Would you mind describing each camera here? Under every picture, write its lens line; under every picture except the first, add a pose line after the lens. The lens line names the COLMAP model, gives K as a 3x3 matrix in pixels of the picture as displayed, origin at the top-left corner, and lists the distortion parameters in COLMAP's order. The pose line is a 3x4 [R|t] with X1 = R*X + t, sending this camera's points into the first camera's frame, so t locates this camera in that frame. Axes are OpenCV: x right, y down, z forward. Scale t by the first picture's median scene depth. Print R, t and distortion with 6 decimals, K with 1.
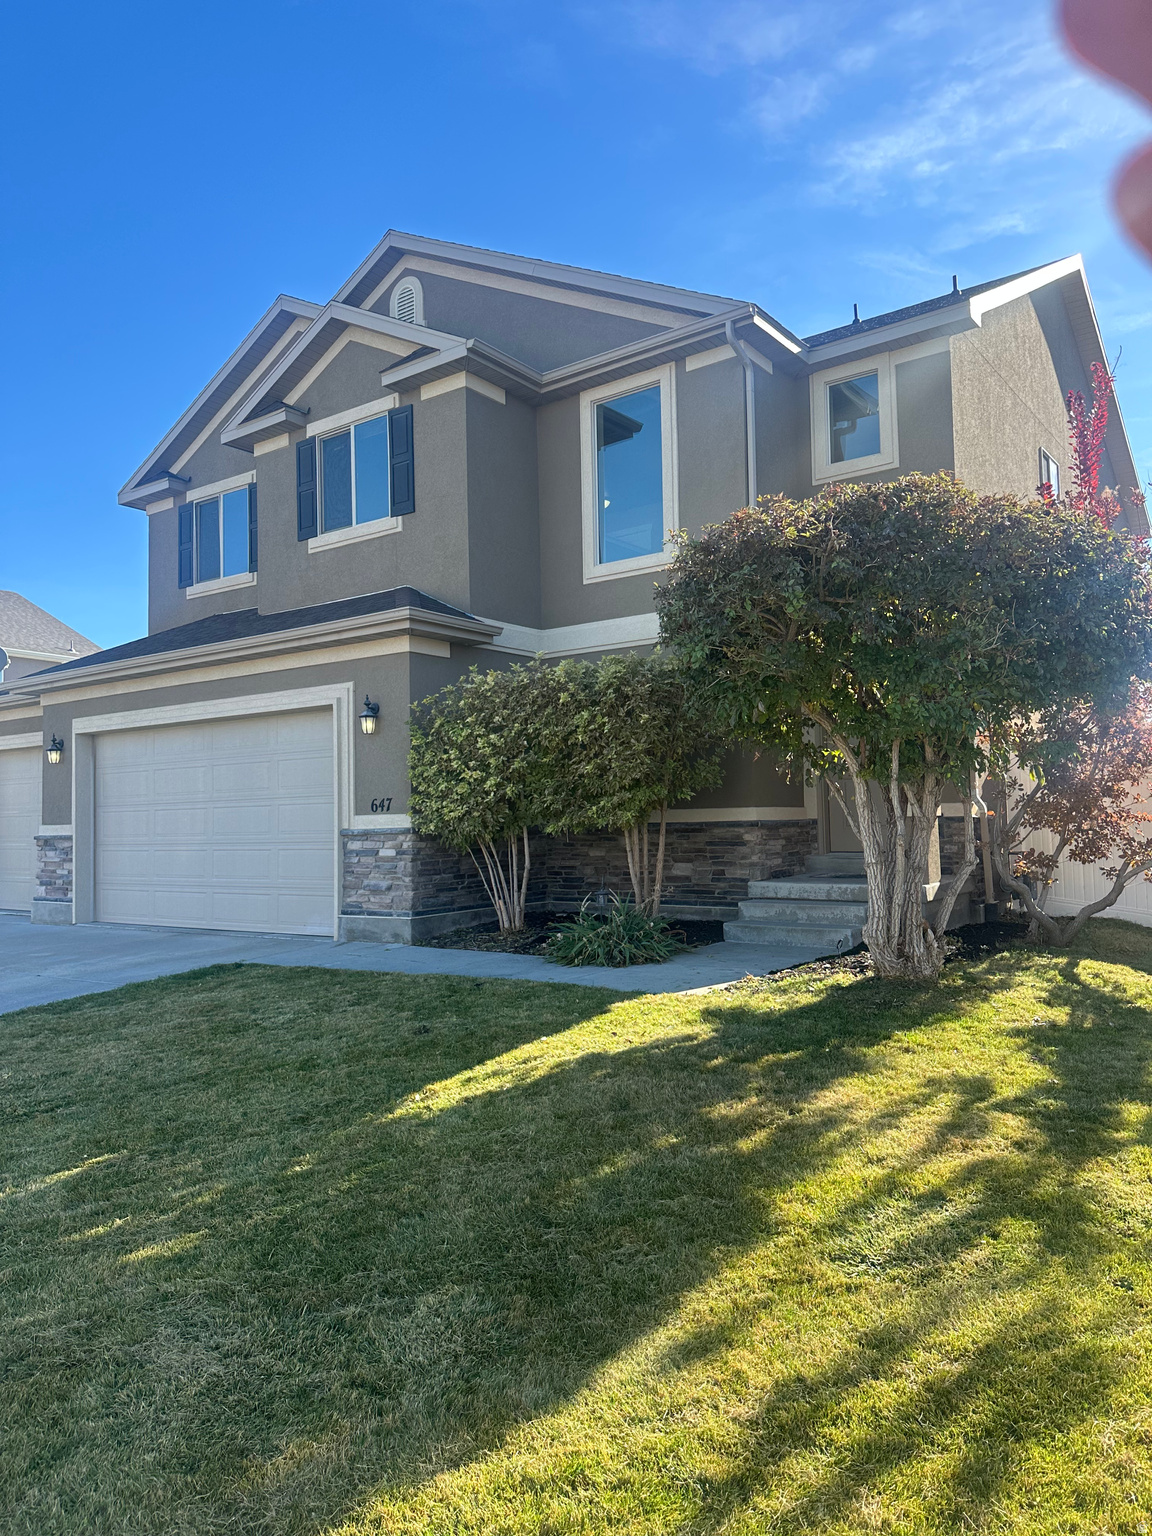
lens RADIAL K [[1072.3, 0, 571.4], [0, 1072.3, 769.9], [0, 0, 1]] dist [0.073604, -0.002824]
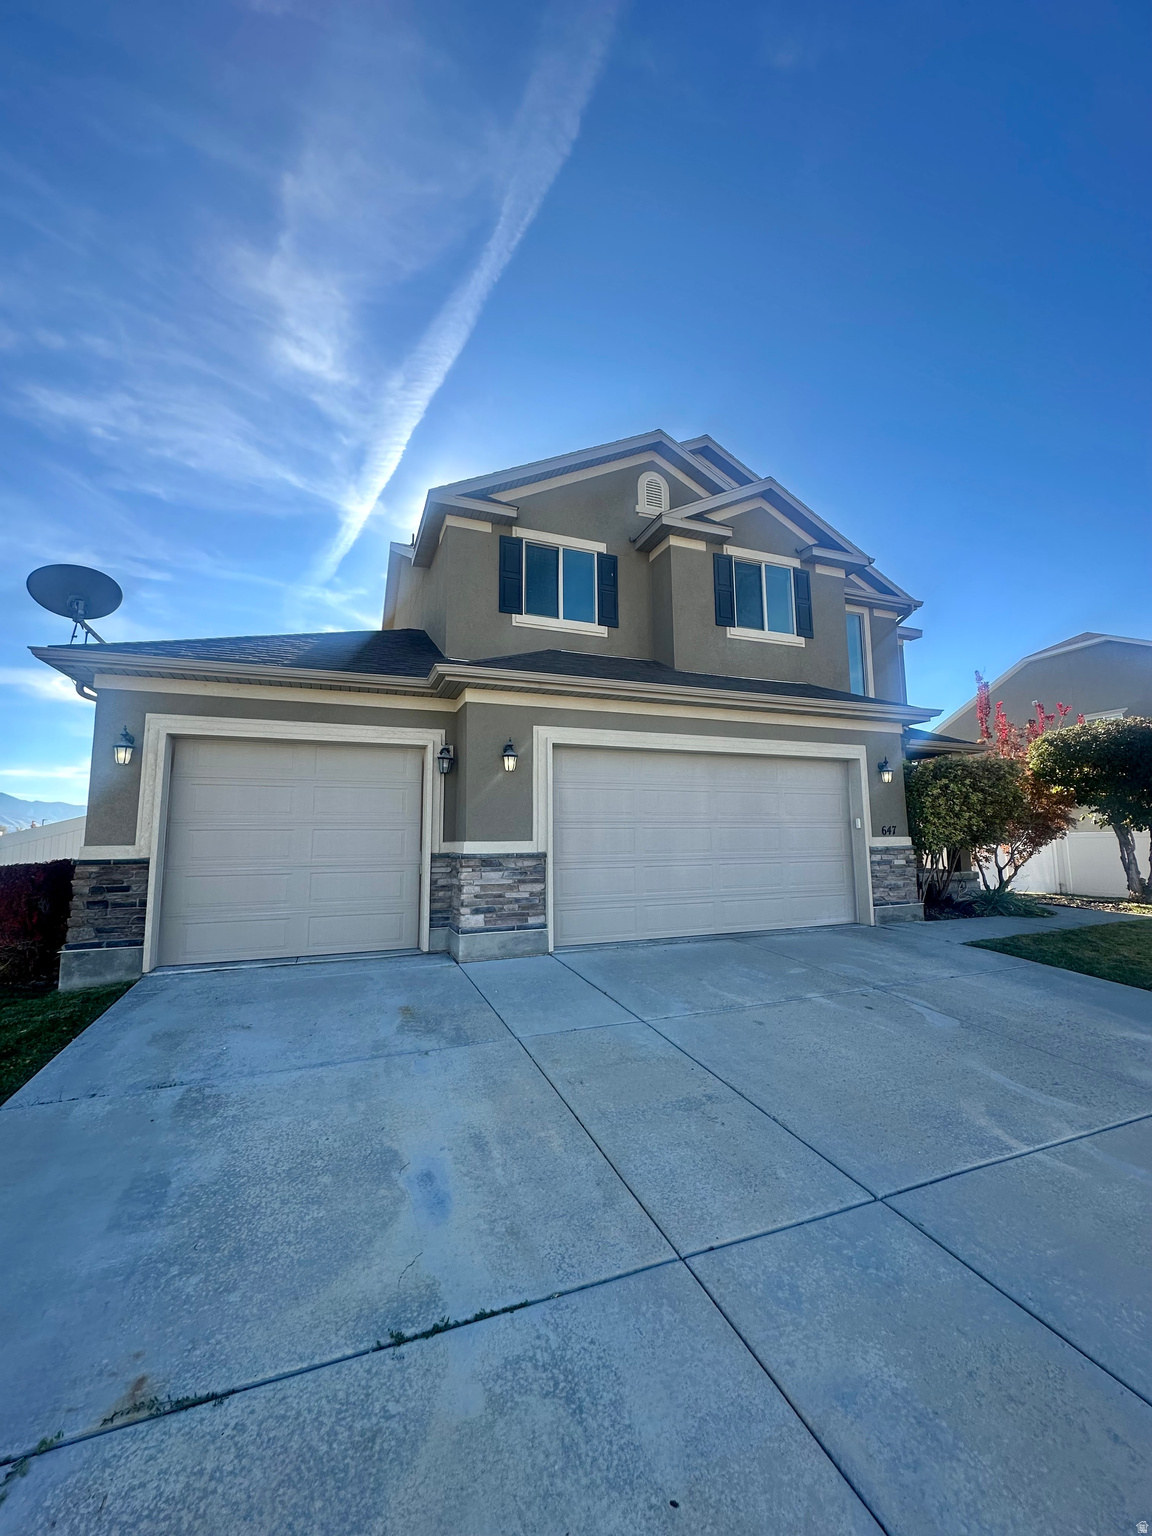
lens RADIAL K [[612.8, 0, 573.0], [0, 612.8, 767.2], [0, 0, 1]] dist [0.002012, 0.000190]
pose [[0.528294, 0.115050, 0.841231, -1.036826], [-0.041895, 0.993102, -0.109511, 0.051710], [-0.848027, 0.022611, 0.529470, 0.829855]]
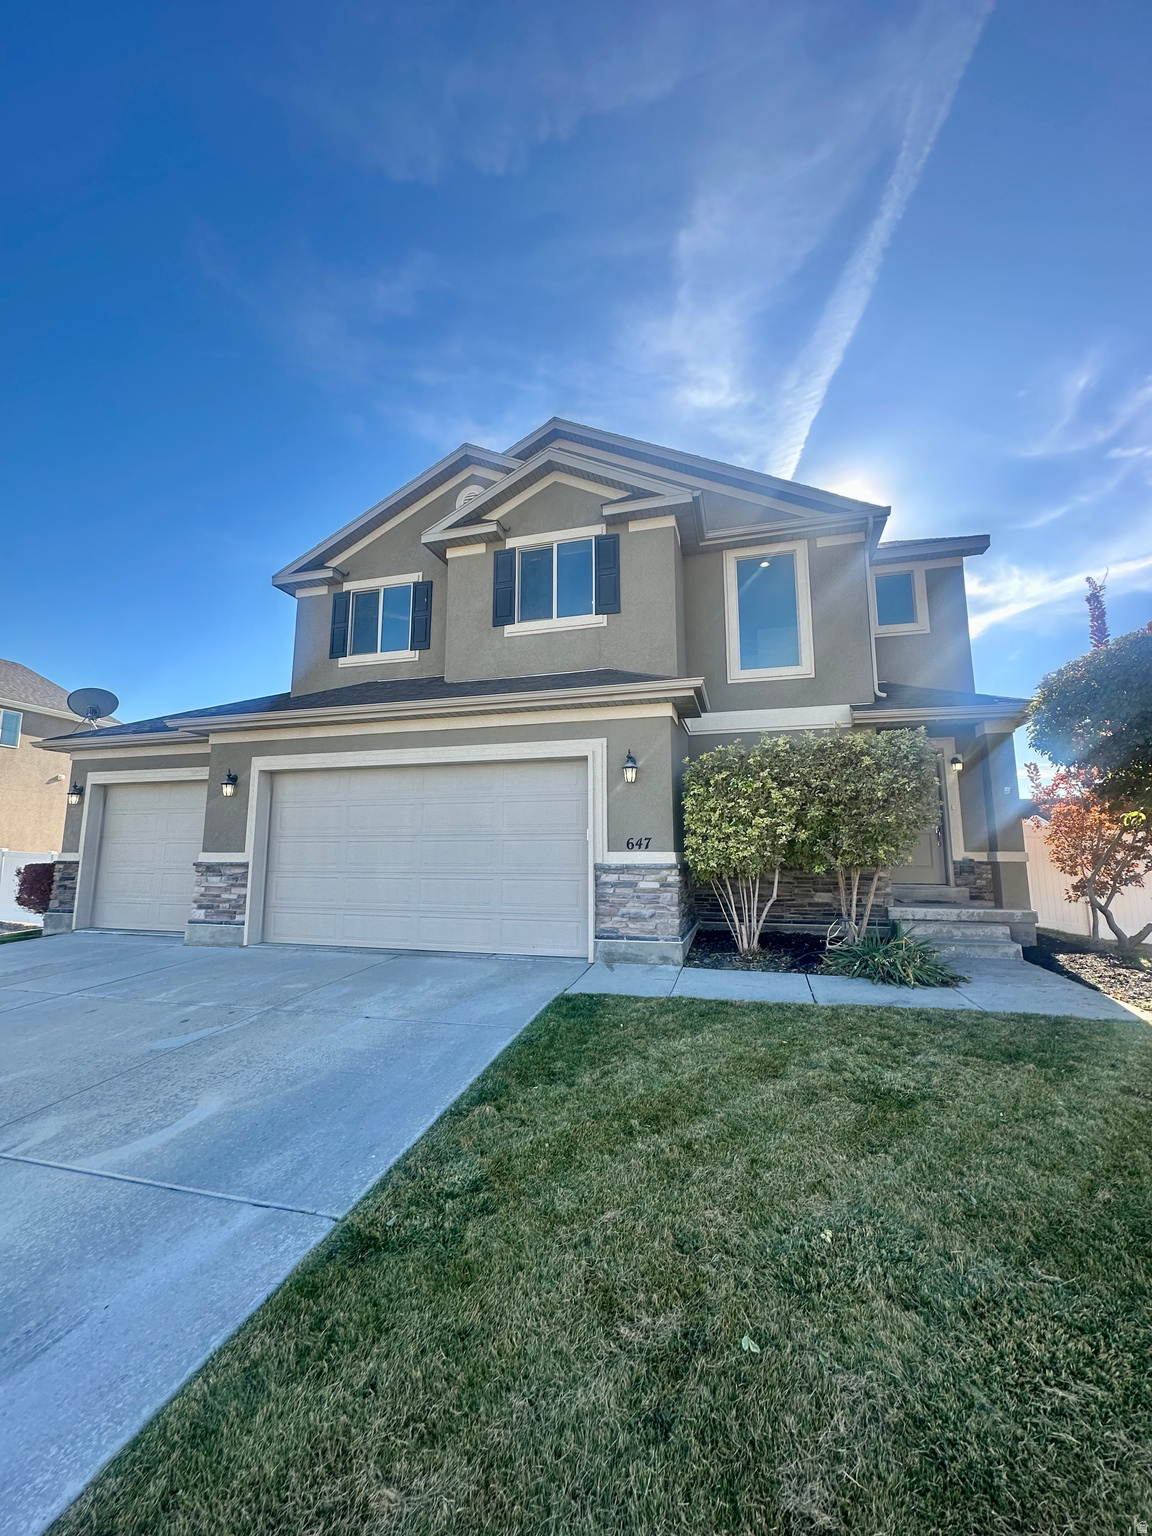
lens RADIAL K [[612.8, 0, 574.7], [0, 612.8, 765.4], [0, 0, 1]] dist [0.002012, 0.000190]
pose [[0.936706, 0.068850, 0.343281, -0.432229], [-0.035468, 0.994090, -0.102599, 0.017053], [-0.348317, 0.083929, 0.933612, 0.354055]]
